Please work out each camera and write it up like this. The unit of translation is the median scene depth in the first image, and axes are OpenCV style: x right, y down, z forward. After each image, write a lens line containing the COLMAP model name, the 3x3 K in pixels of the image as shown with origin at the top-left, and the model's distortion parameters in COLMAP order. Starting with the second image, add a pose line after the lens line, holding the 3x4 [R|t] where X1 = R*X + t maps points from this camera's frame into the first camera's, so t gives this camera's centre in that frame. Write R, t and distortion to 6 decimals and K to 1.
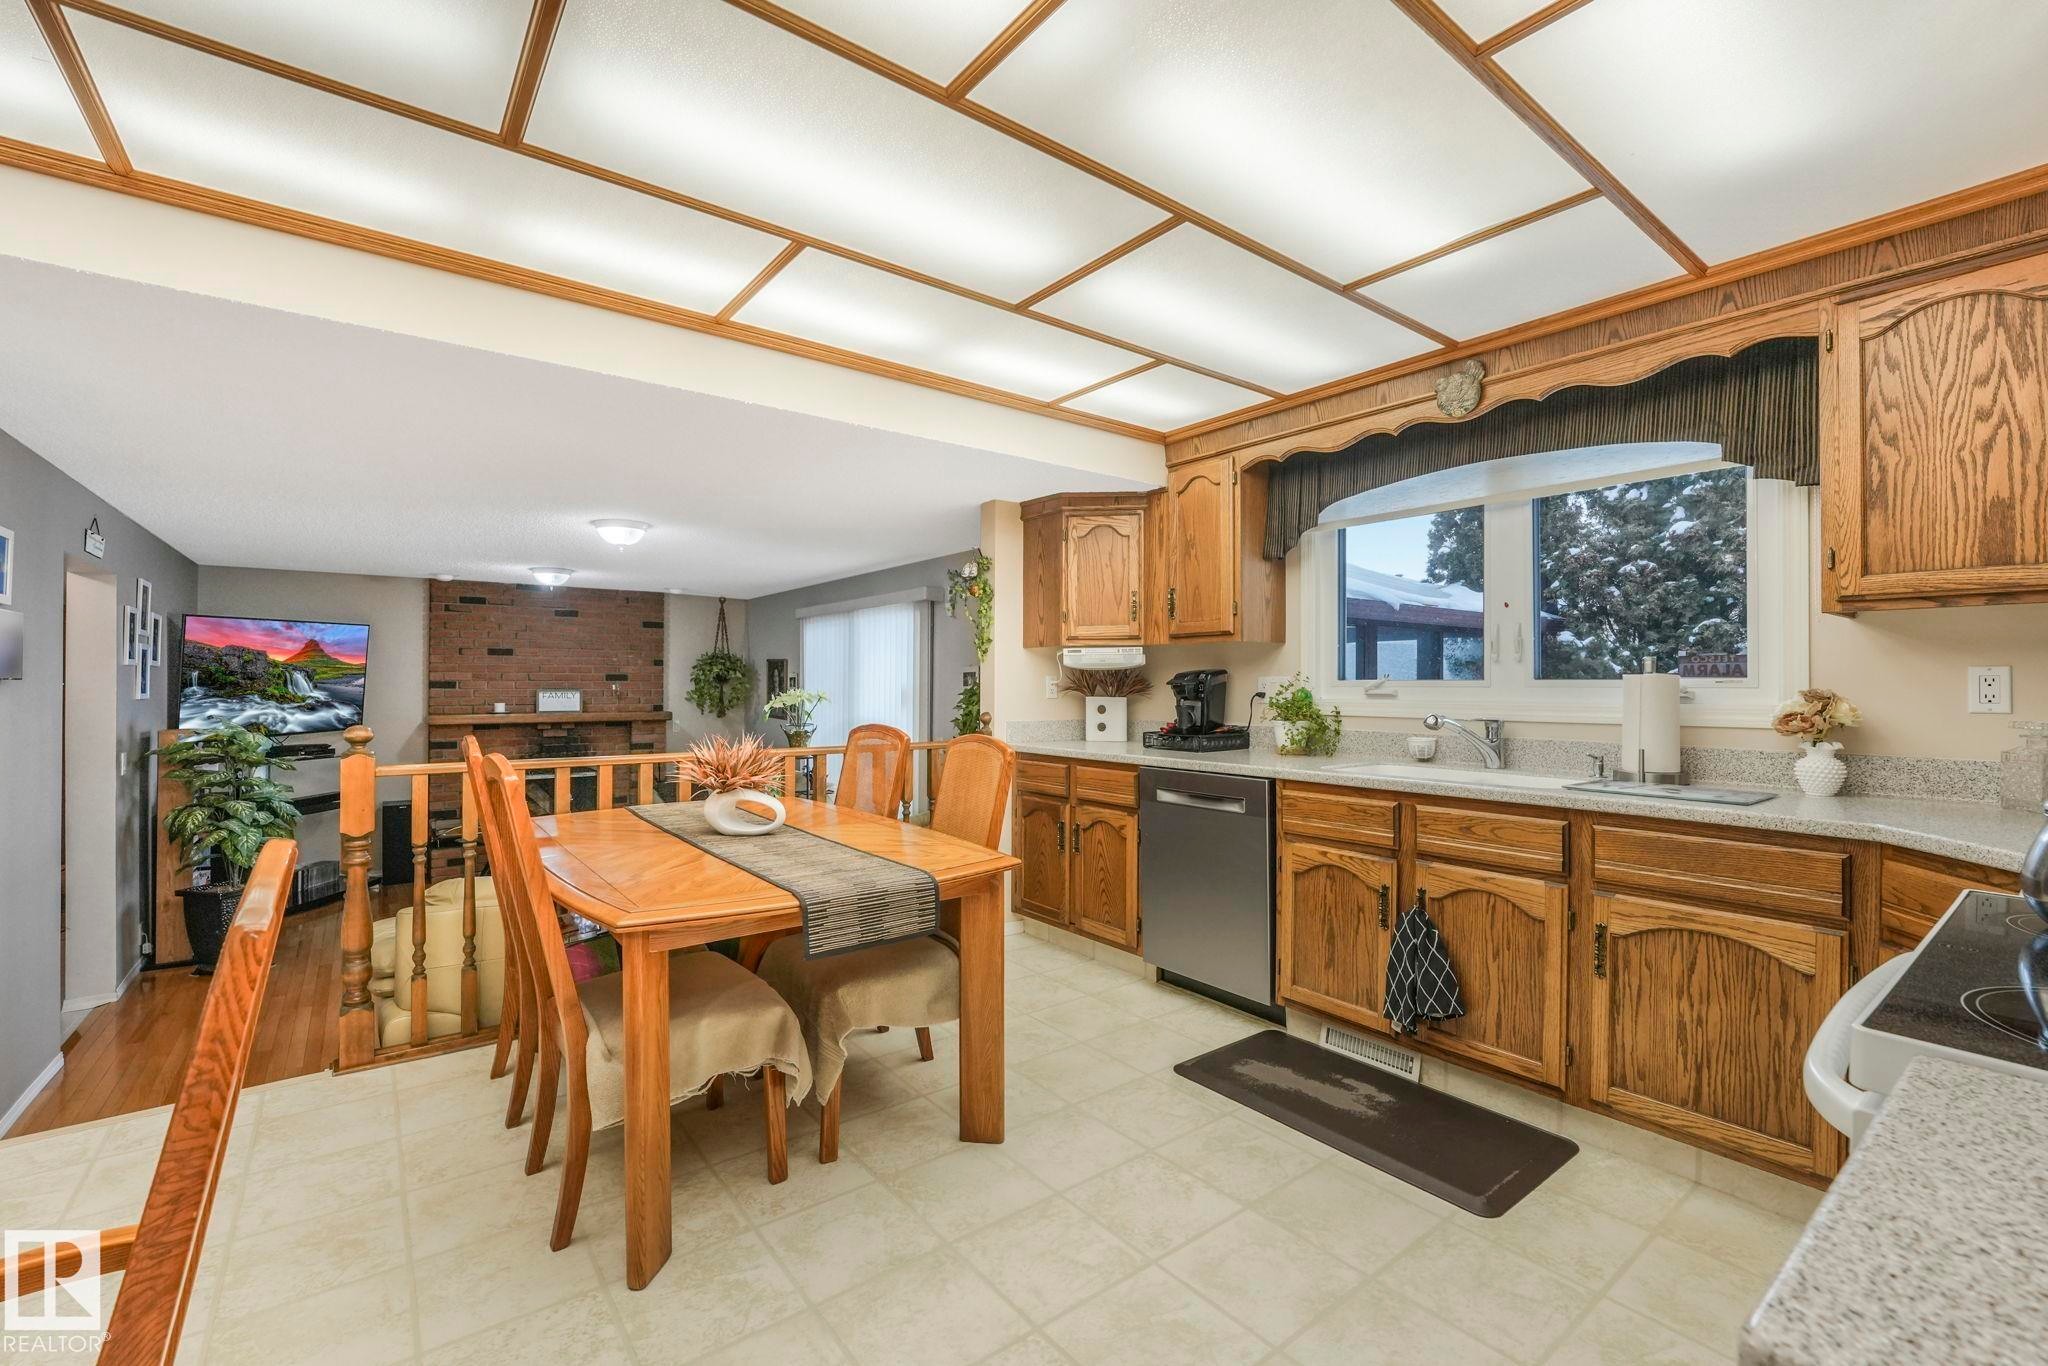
lens RADIAL K [[849.9, 0, 1024.0], [0, 849.9, 683.0], [0, 0, 1]] dist [-0.021240, 0.000238]
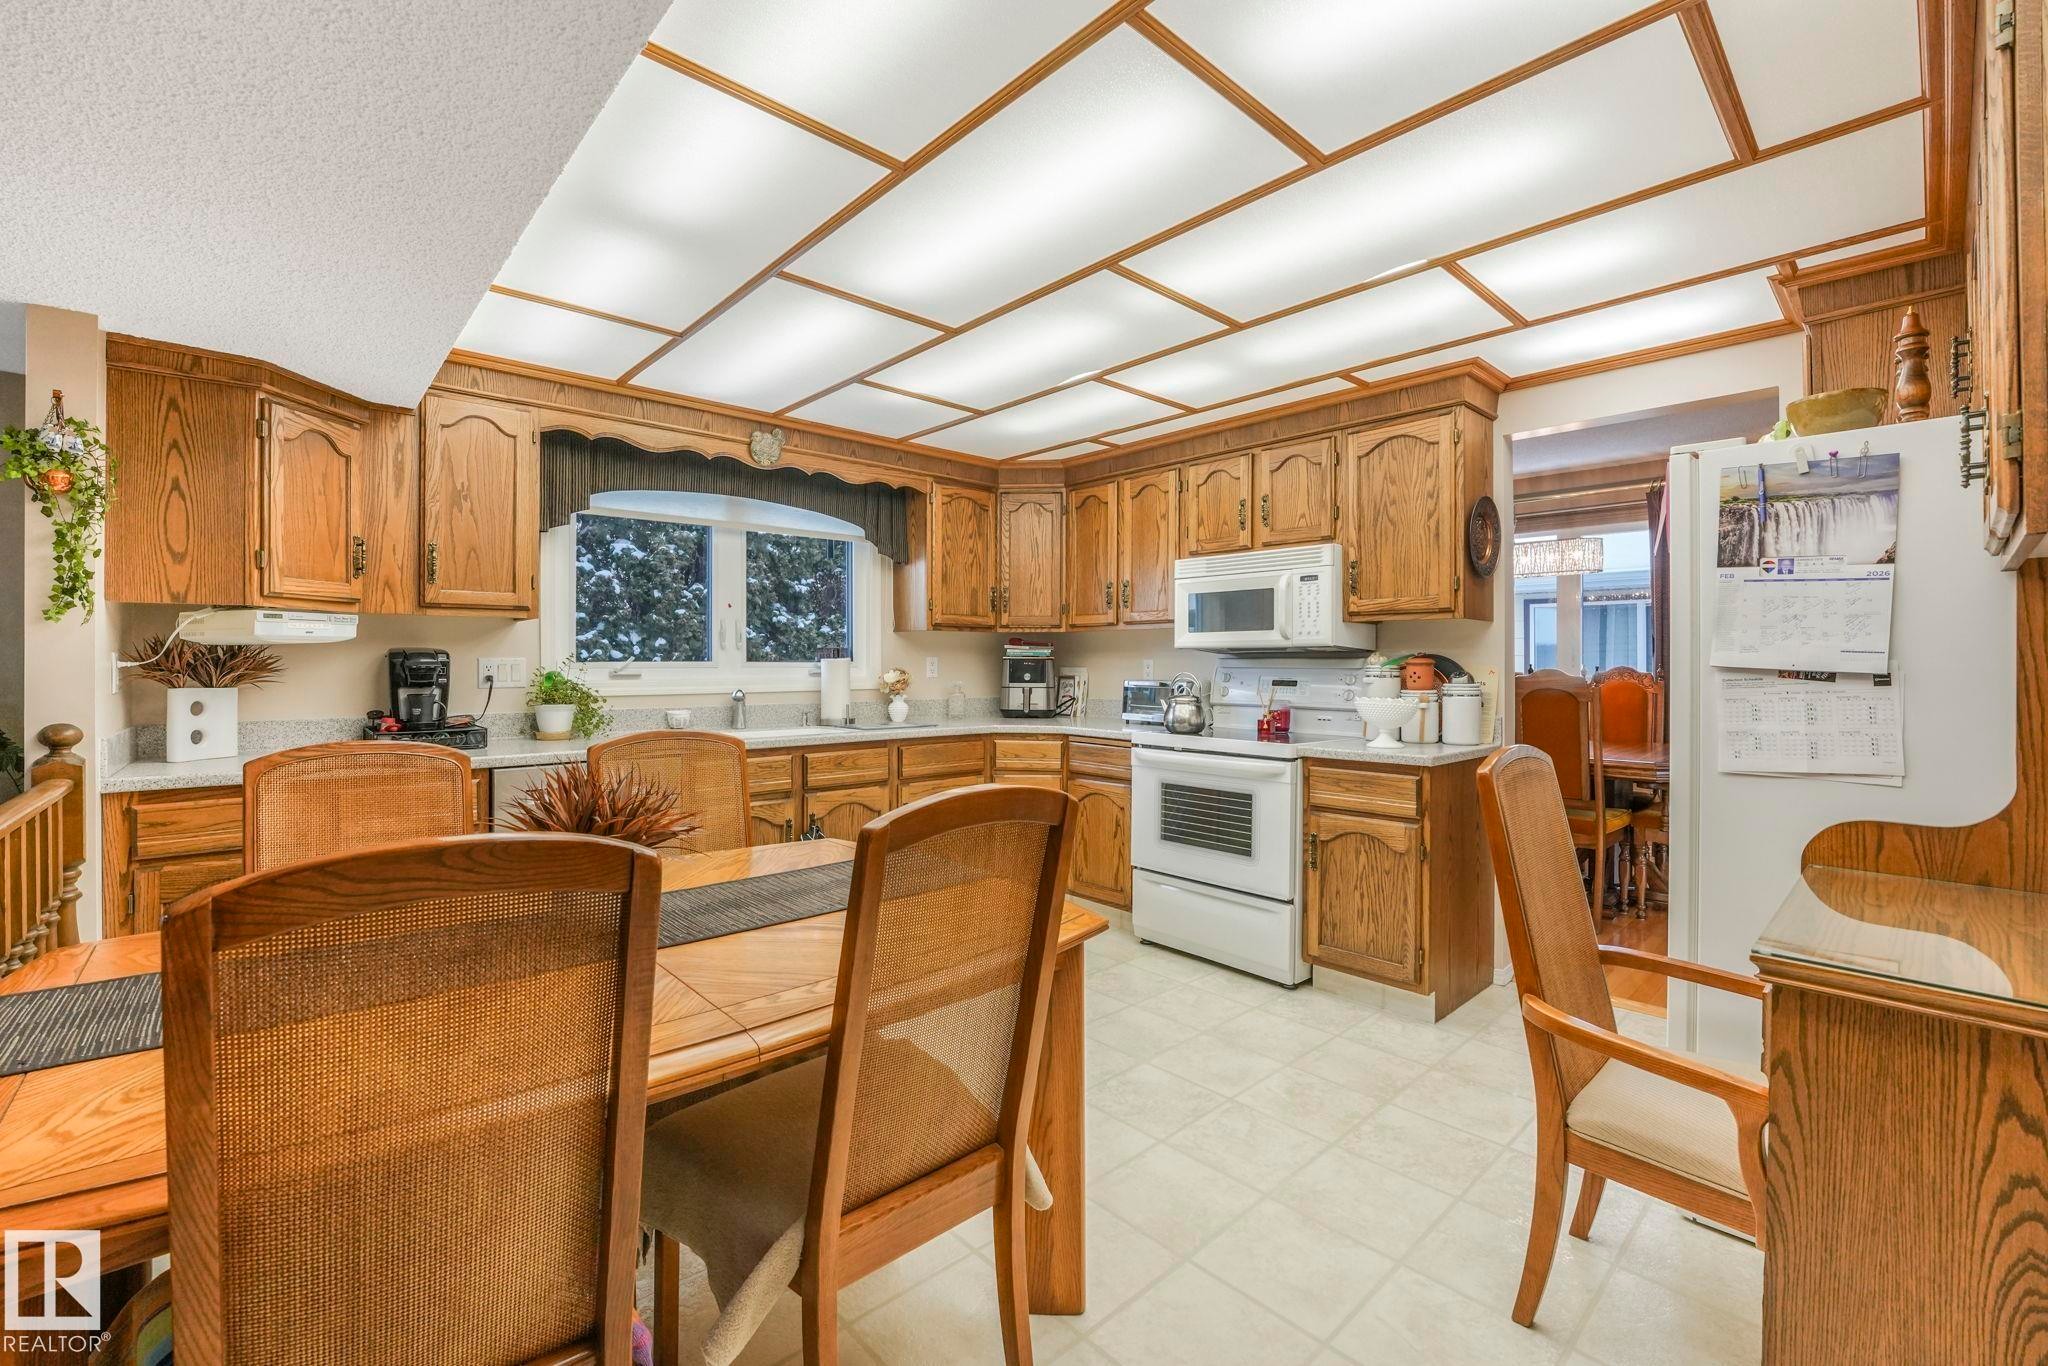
lens RADIAL K [[849.9, 0, 1024.0], [0, 849.9, 683.0], [0, 0, 1]] dist [-0.021240, 0.000238]
pose [[-0.072983, -0.021191, 0.997108, -0.833066], [0.000121, 0.999774, 0.021256, -0.000279], [-0.997333, 0.001672, -0.072964, 0.668289]]
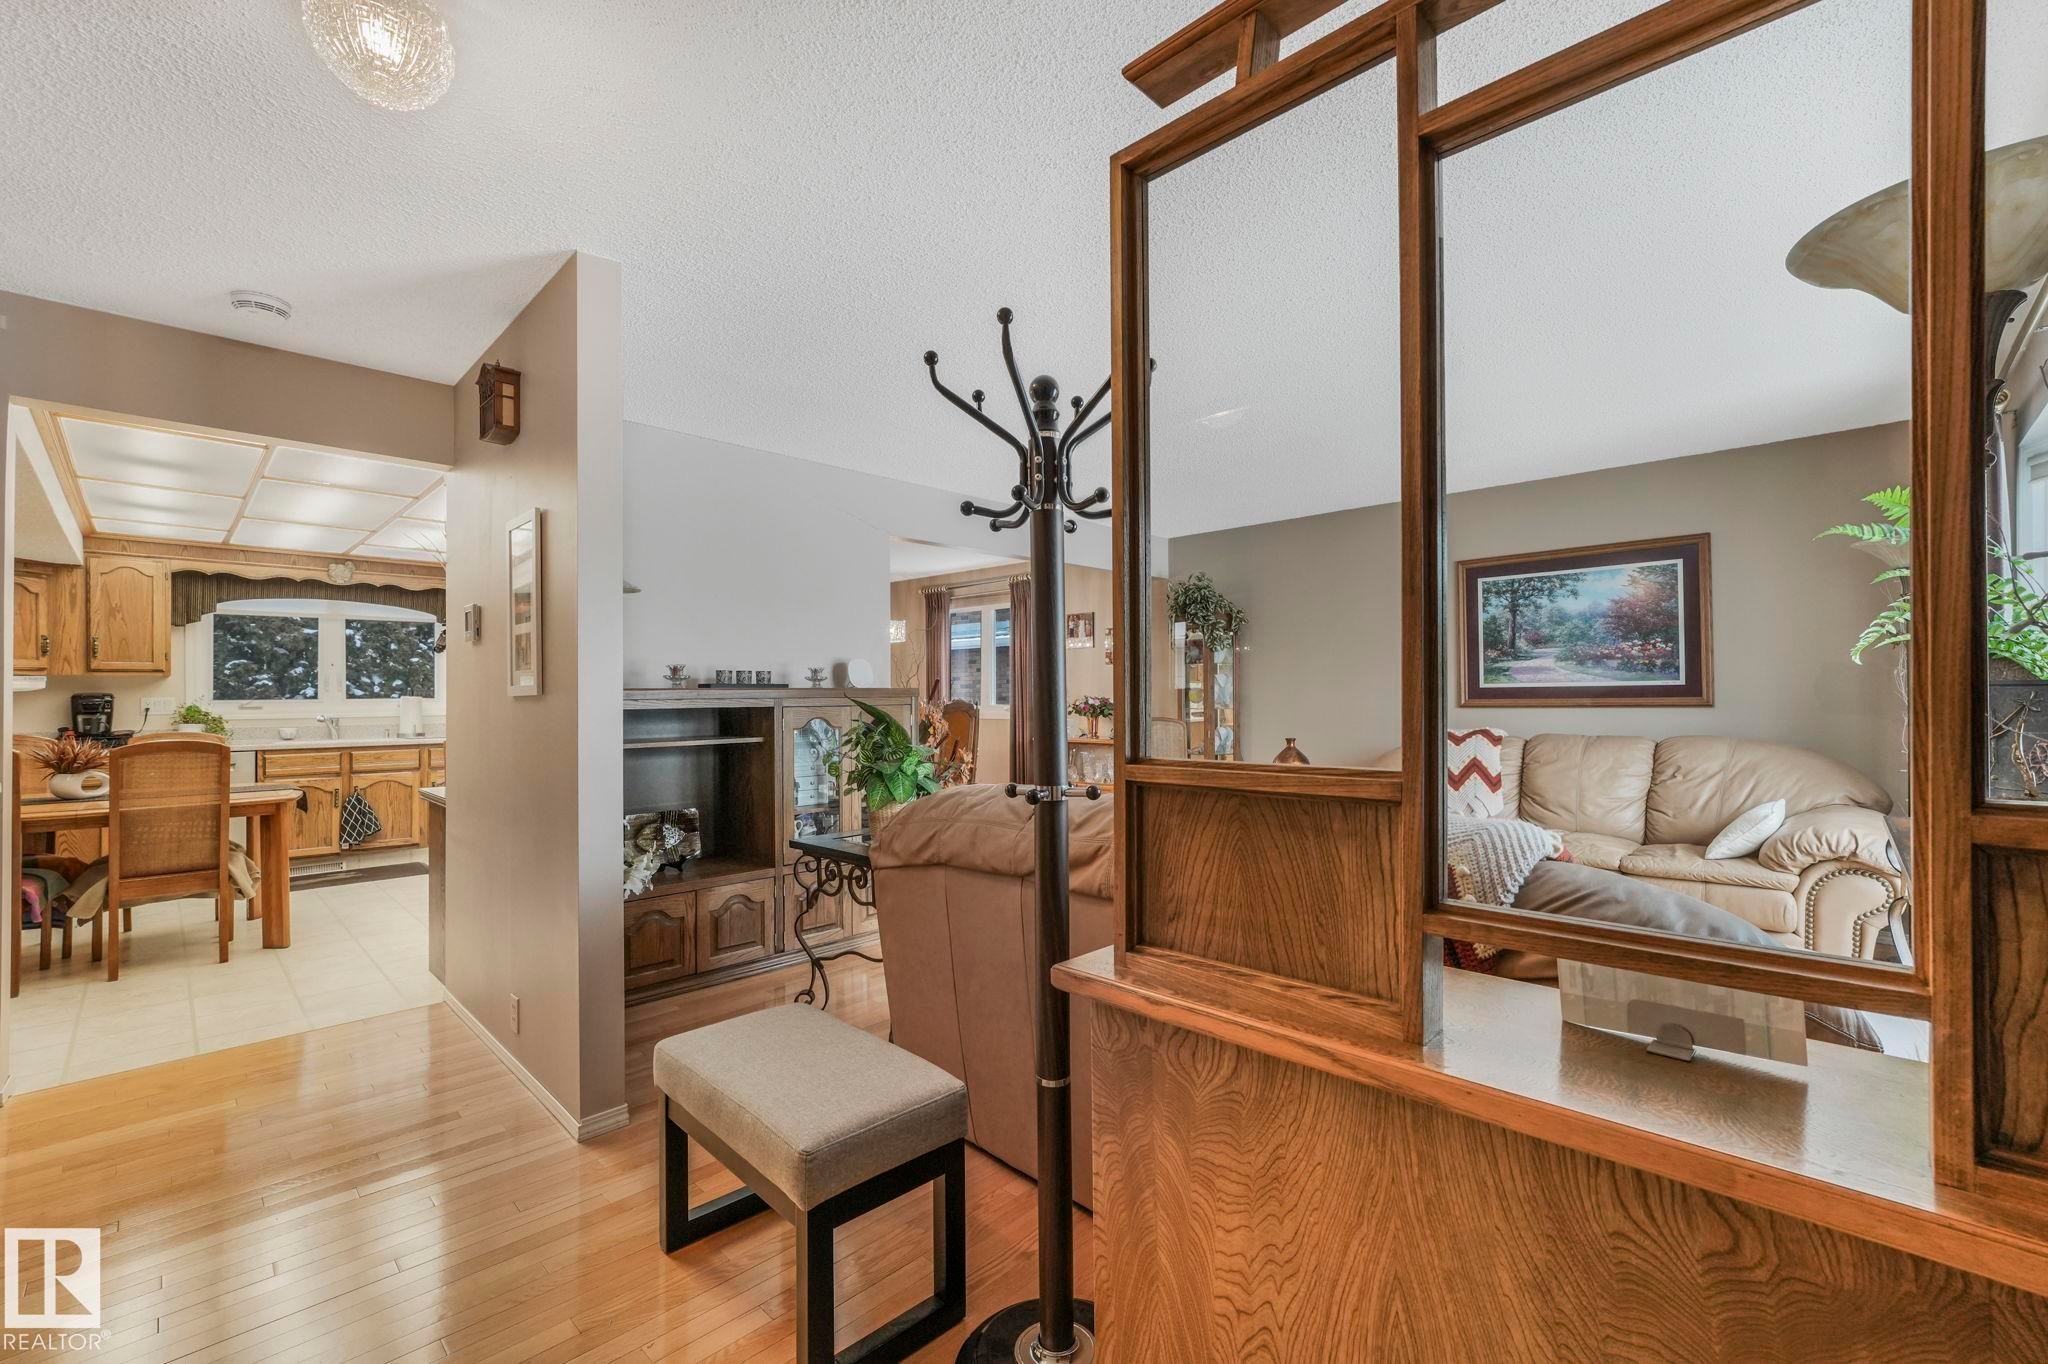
lens RADIAL K [[839.6, 0, 1025.2], [0, 839.6, 697.2], [0, 0, 1]] dist [0.001444, 0.000387]
pose [[-0.140226, -0.000801, 0.990119, -1.922656], [0.007796, 0.999968, 0.001913, 0.000505], [-0.990089, 0.007987, -0.140215, -0.489308]]
